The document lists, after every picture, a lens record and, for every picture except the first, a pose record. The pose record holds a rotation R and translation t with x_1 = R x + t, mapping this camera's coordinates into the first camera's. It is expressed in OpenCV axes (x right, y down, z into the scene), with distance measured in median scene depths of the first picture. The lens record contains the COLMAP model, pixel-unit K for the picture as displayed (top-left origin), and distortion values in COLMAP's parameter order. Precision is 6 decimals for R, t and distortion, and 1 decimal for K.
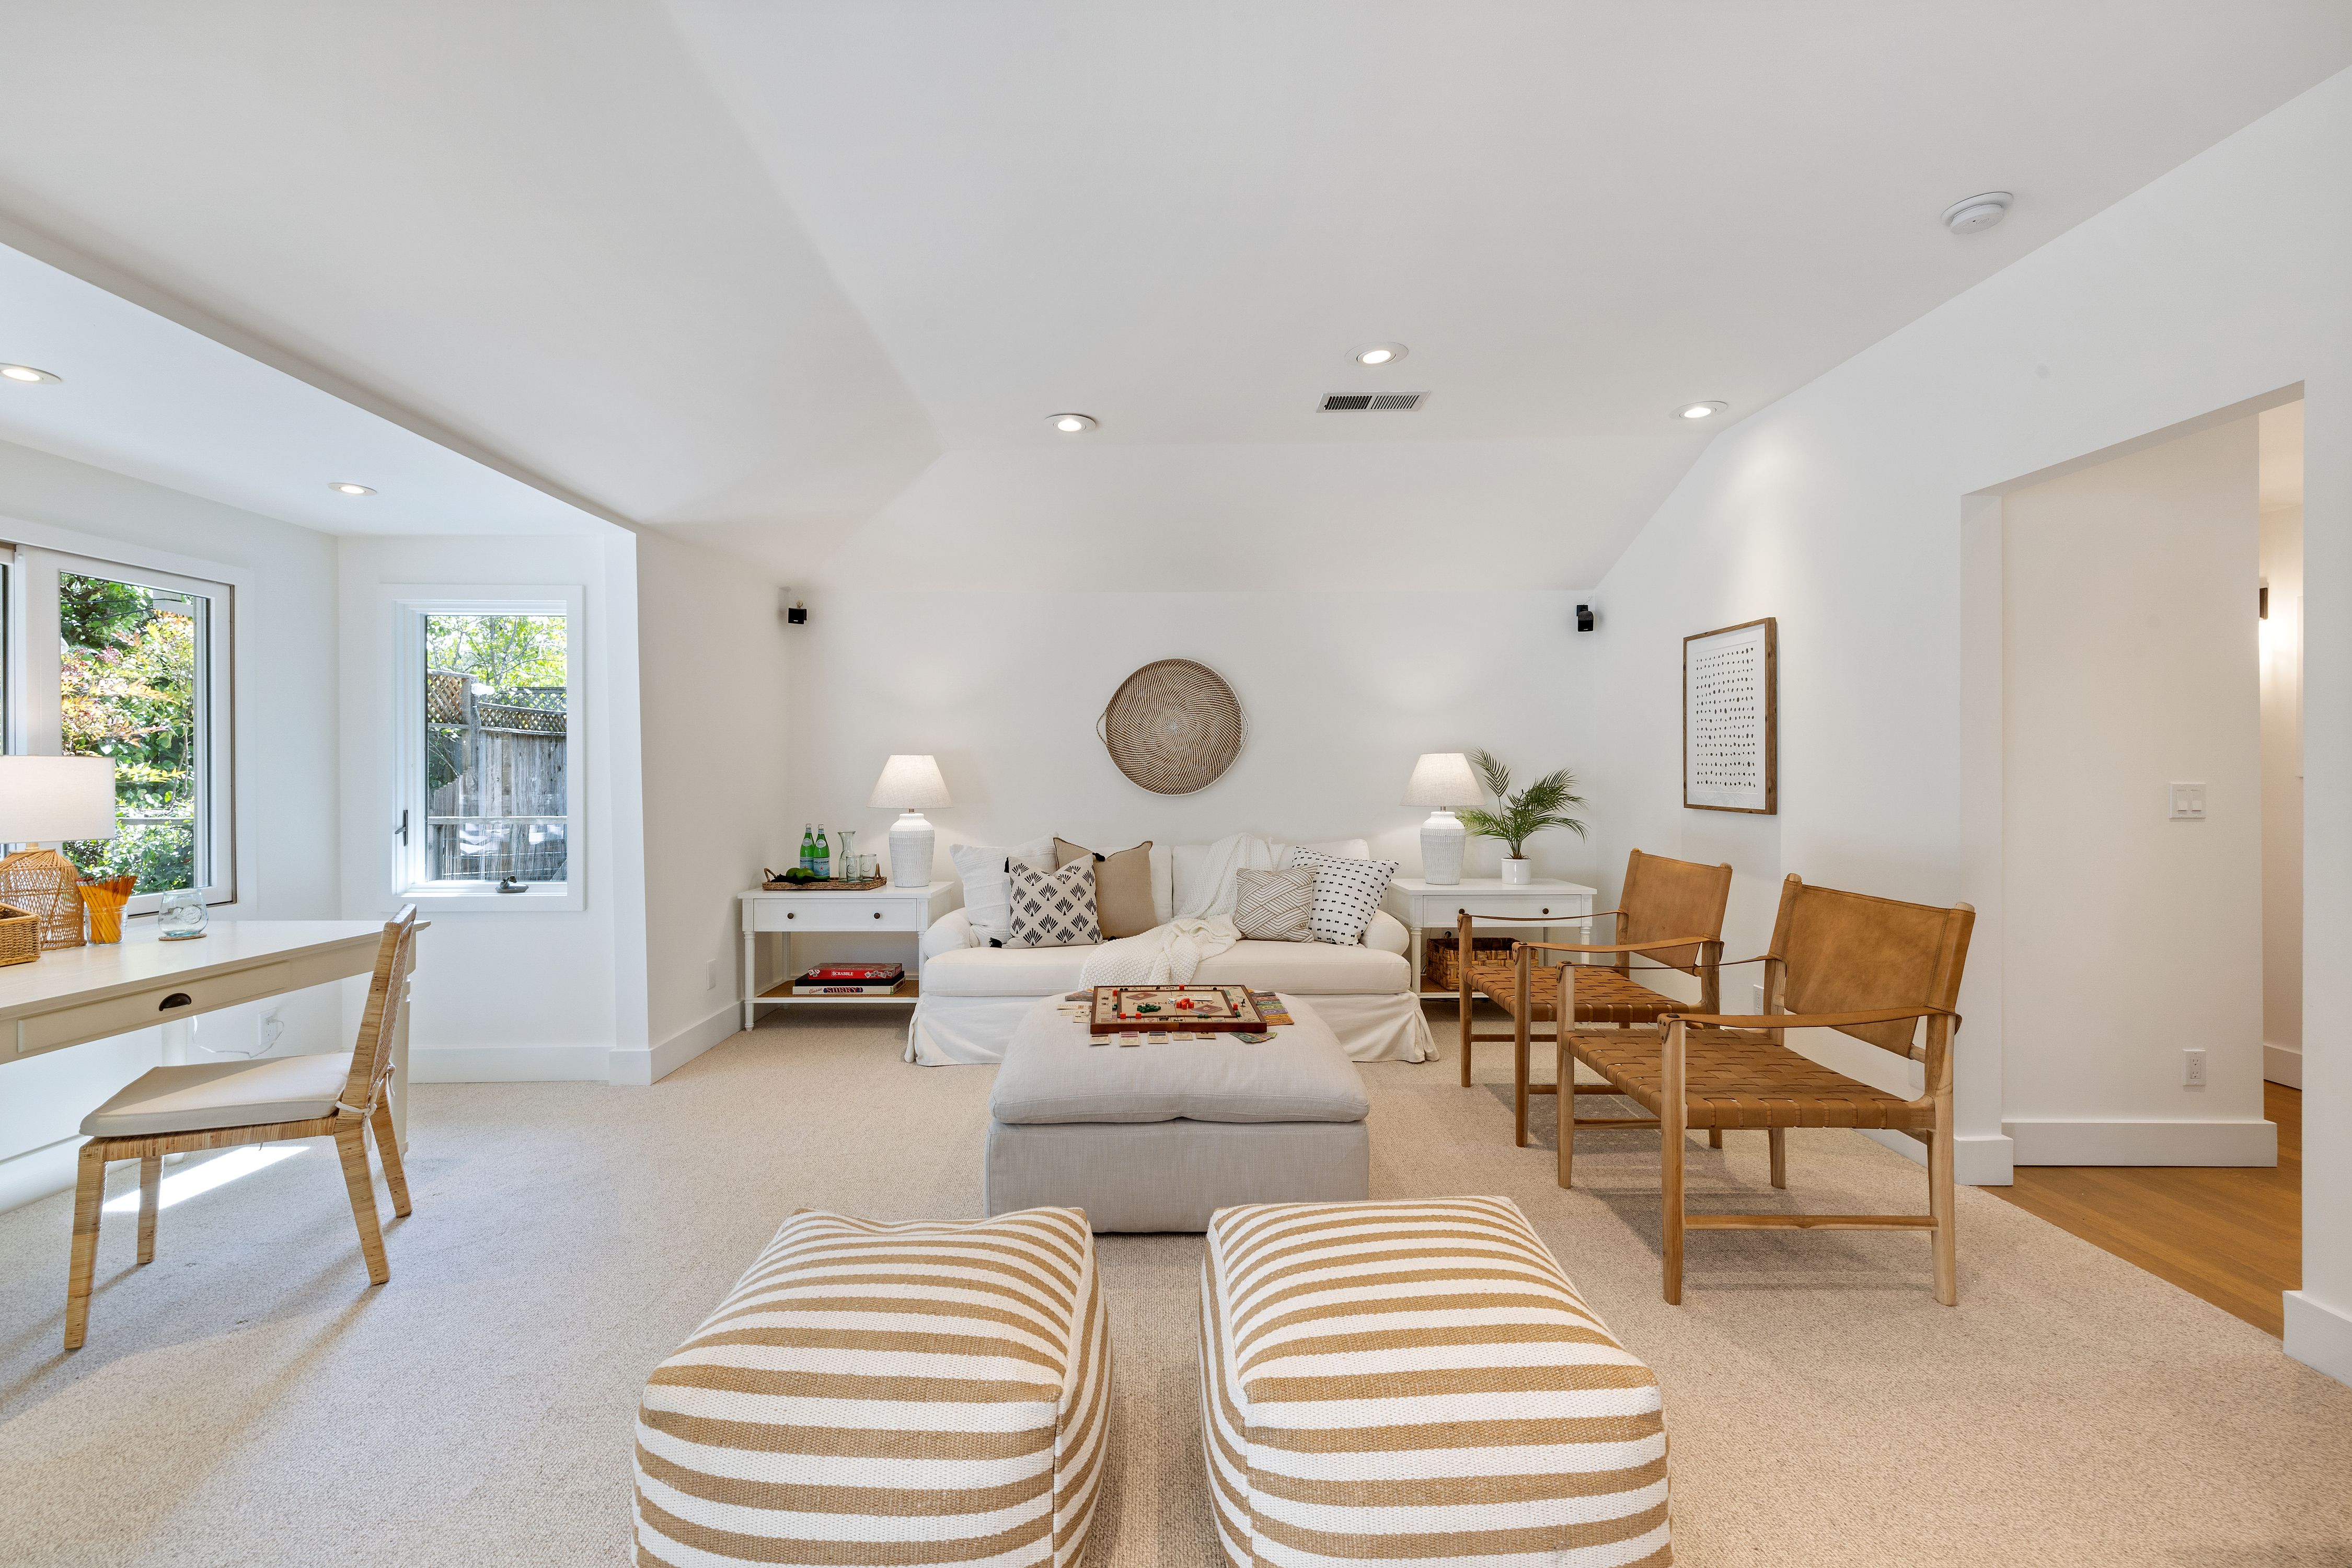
lens RADIAL K [[998.3, 0, 1173.3], [0, 998.3, 771.7], [0, 0, 1]] dist [0.001036, -0.000768]
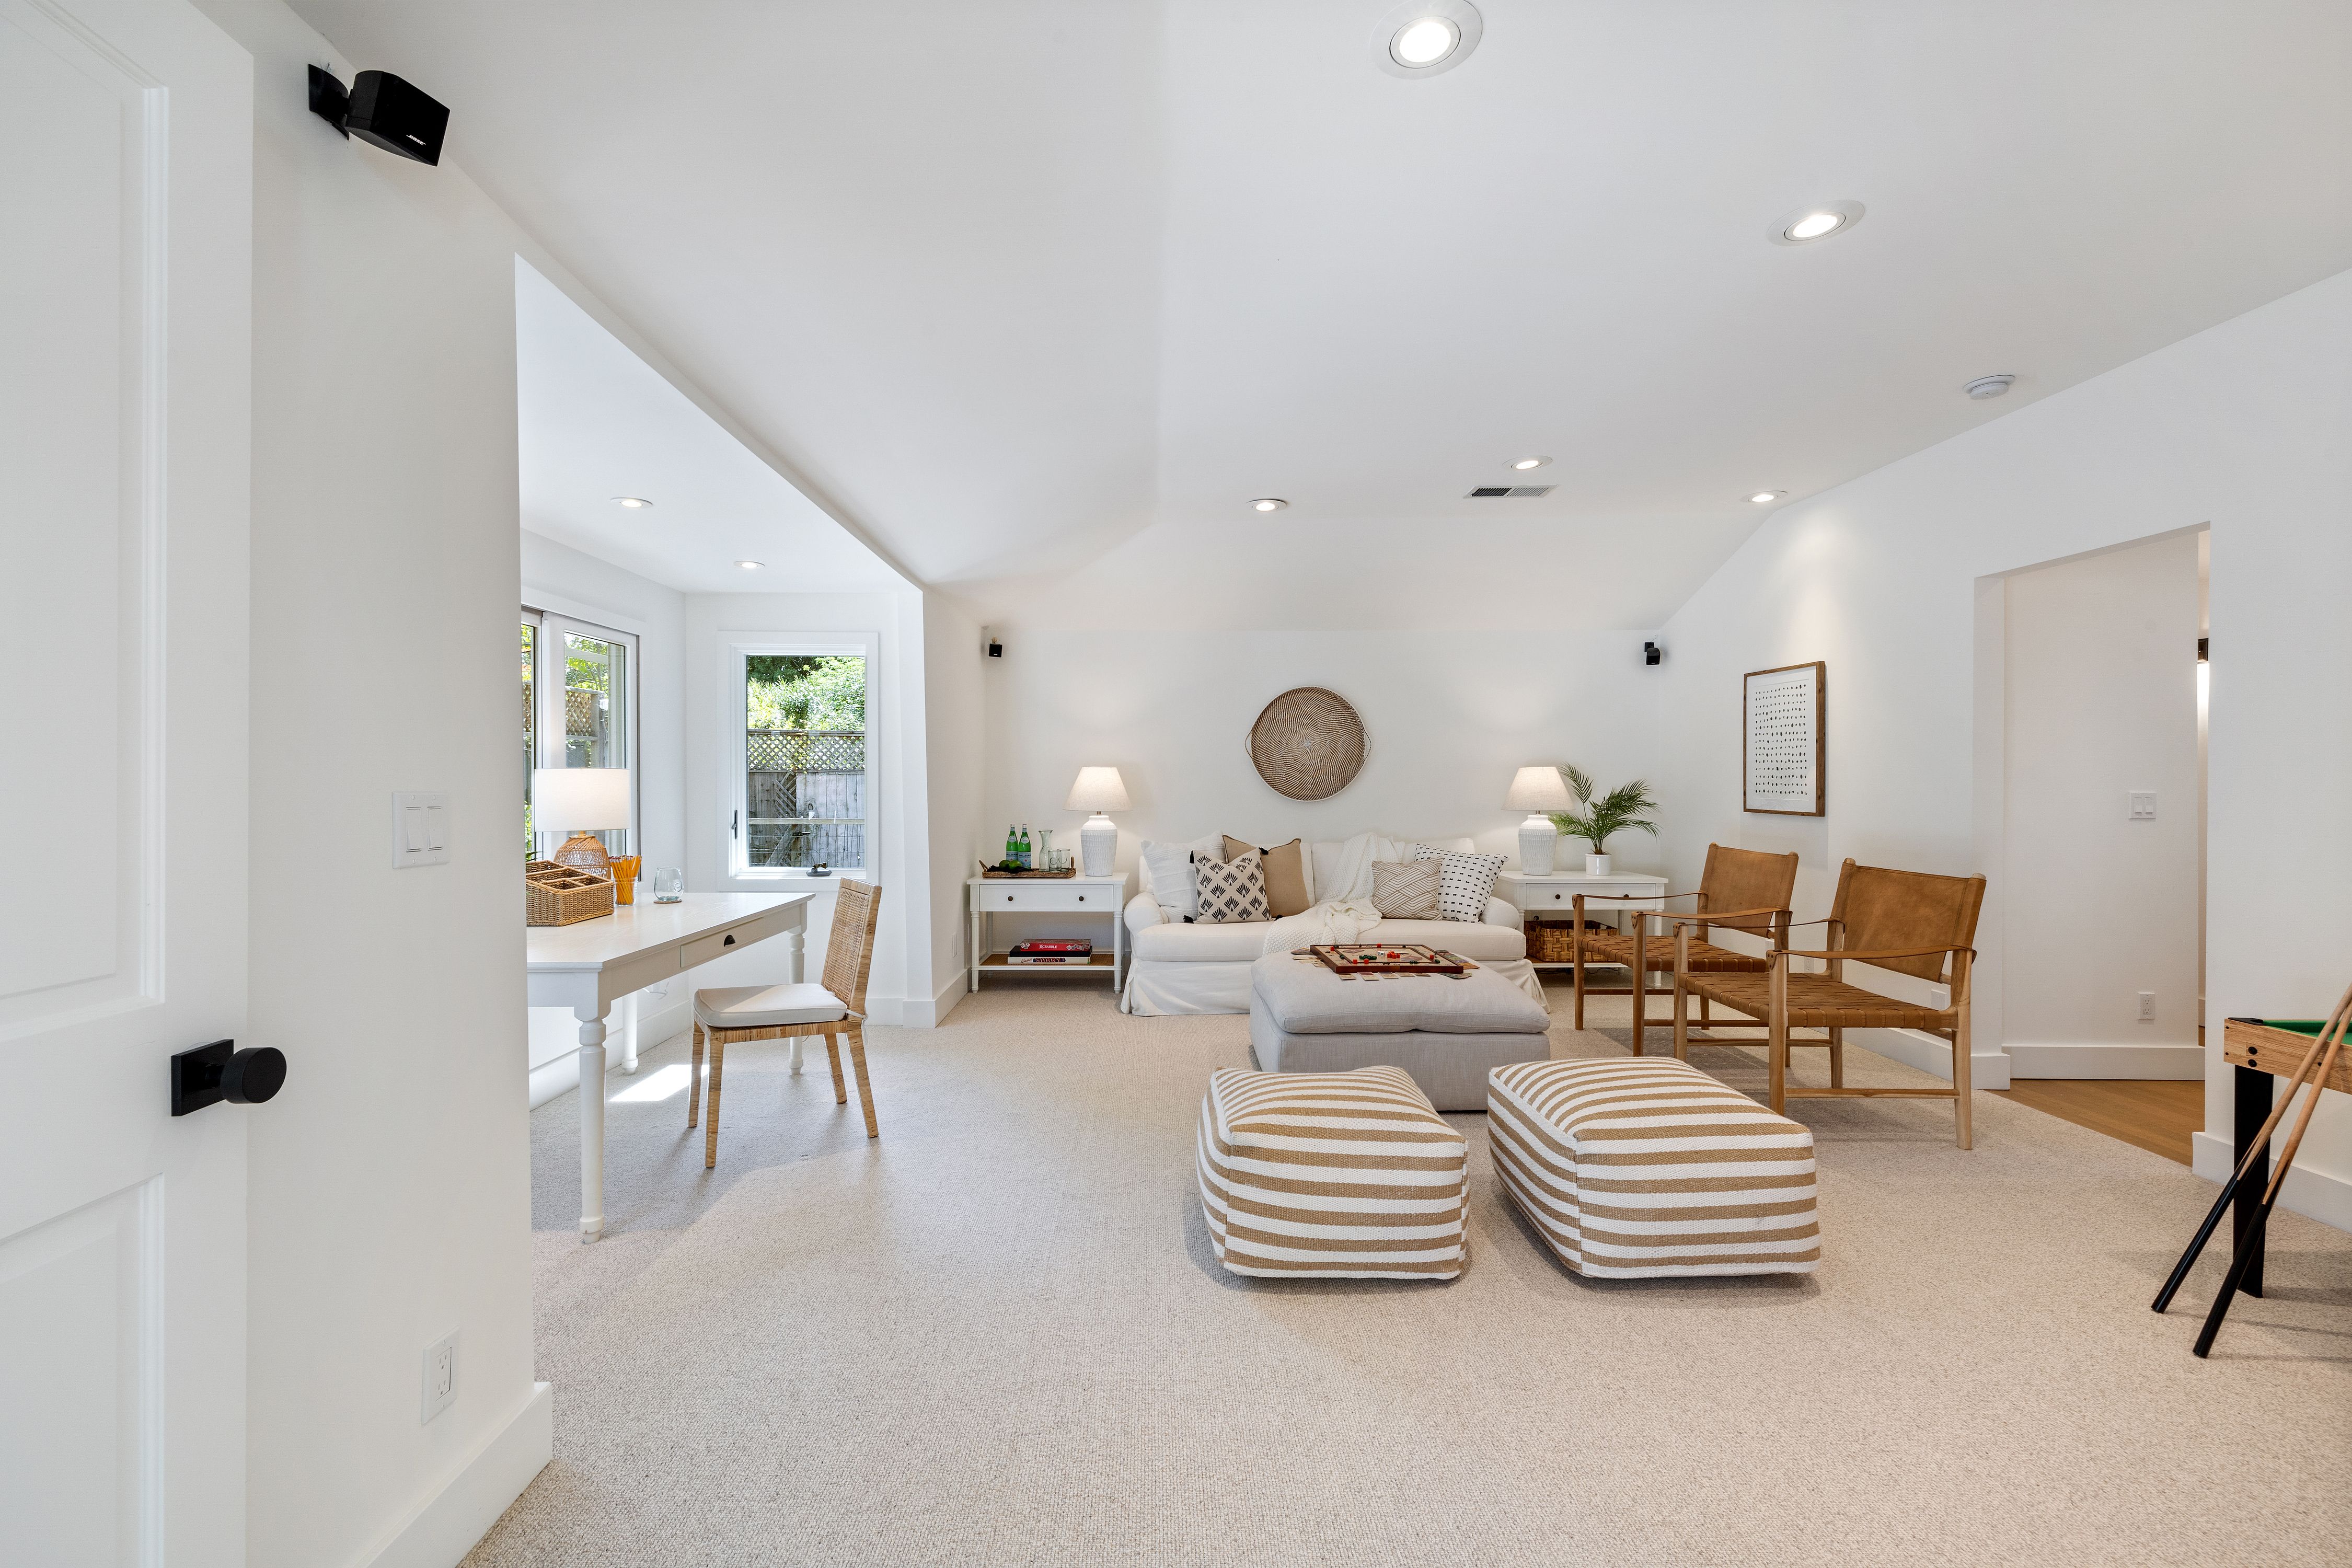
lens RADIAL K [[998.3, 0, 1171.6], [0, 998.3, 784.5], [0, 0, 1]] dist [0.001036, -0.000768]
pose [[0.999993, 0.002545, 0.002748, -0.236289], [-0.002554, 0.999991, 0.003269, 0.000357], [-0.002739, -0.003276, 0.999991, -0.274669]]
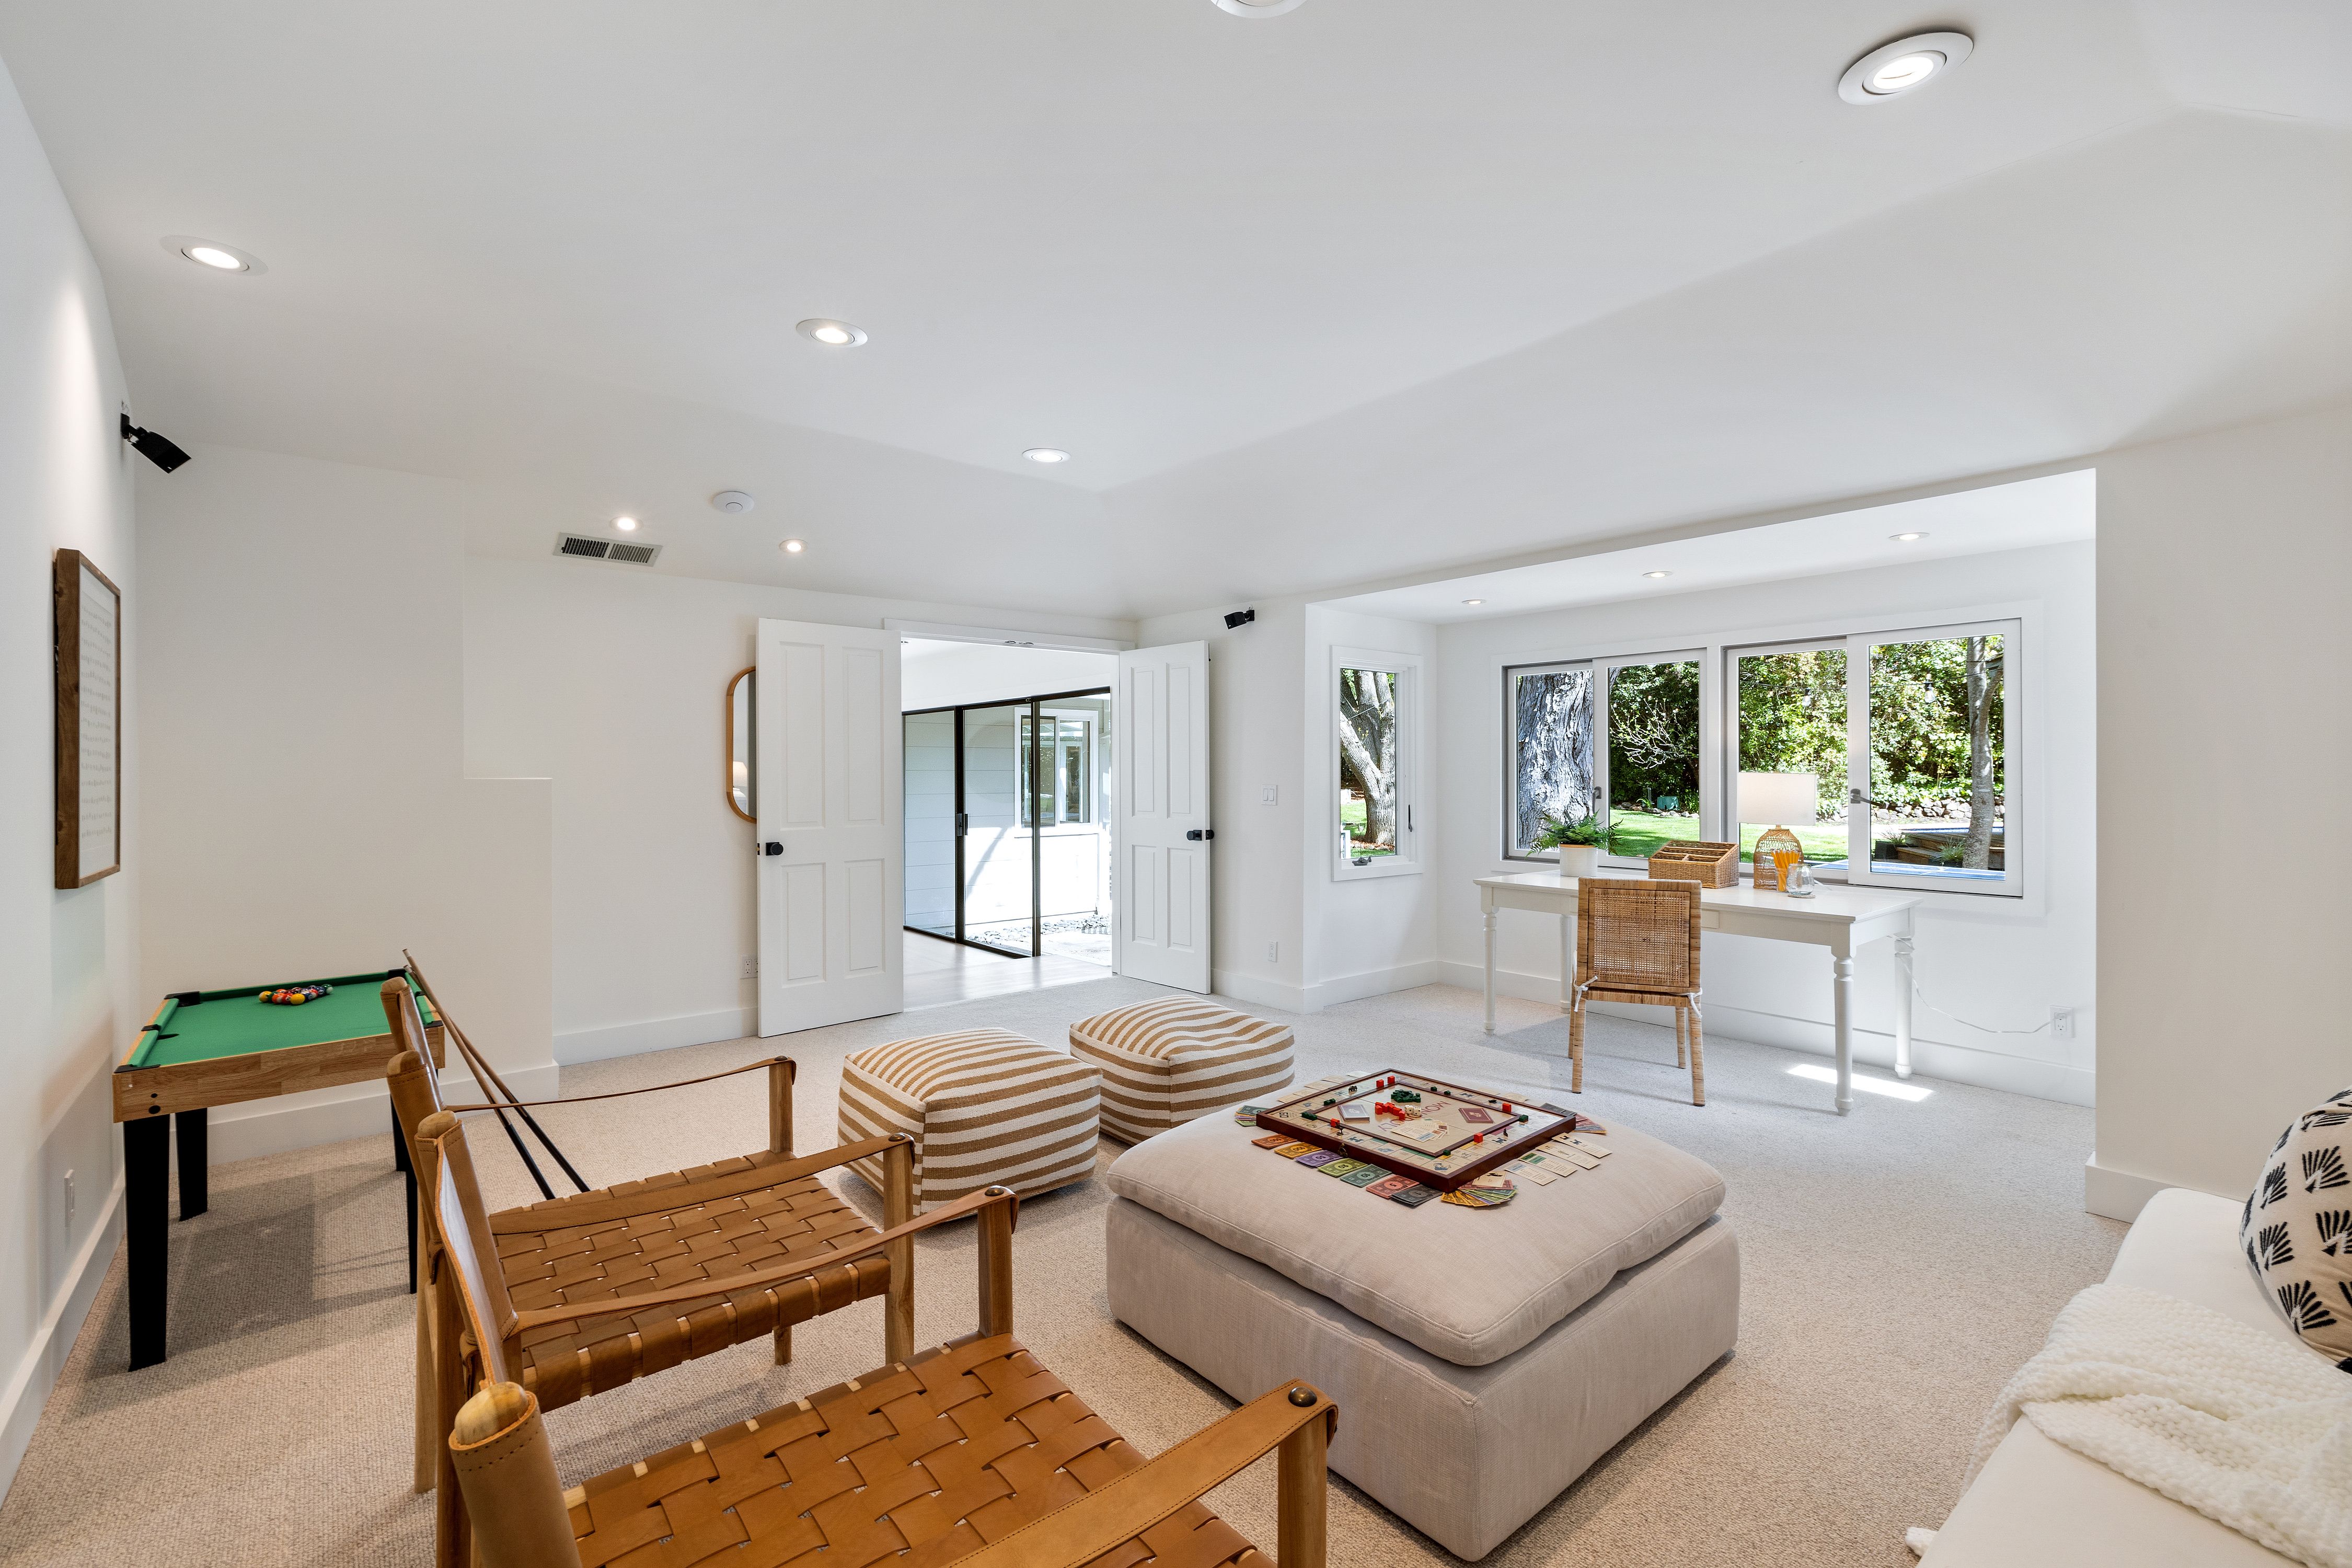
lens RADIAL K [[998.3, 0, 1169.0], [0, 998.3, 767.1], [0, 0, 1]] dist [0.001036, -0.000768]
pose [[-0.791372, 0.006046, -0.611306, 0.477474], [0.007850, 0.999969, -0.000271, -0.022417], [0.611285, -0.005013, -0.791395, 1.203573]]
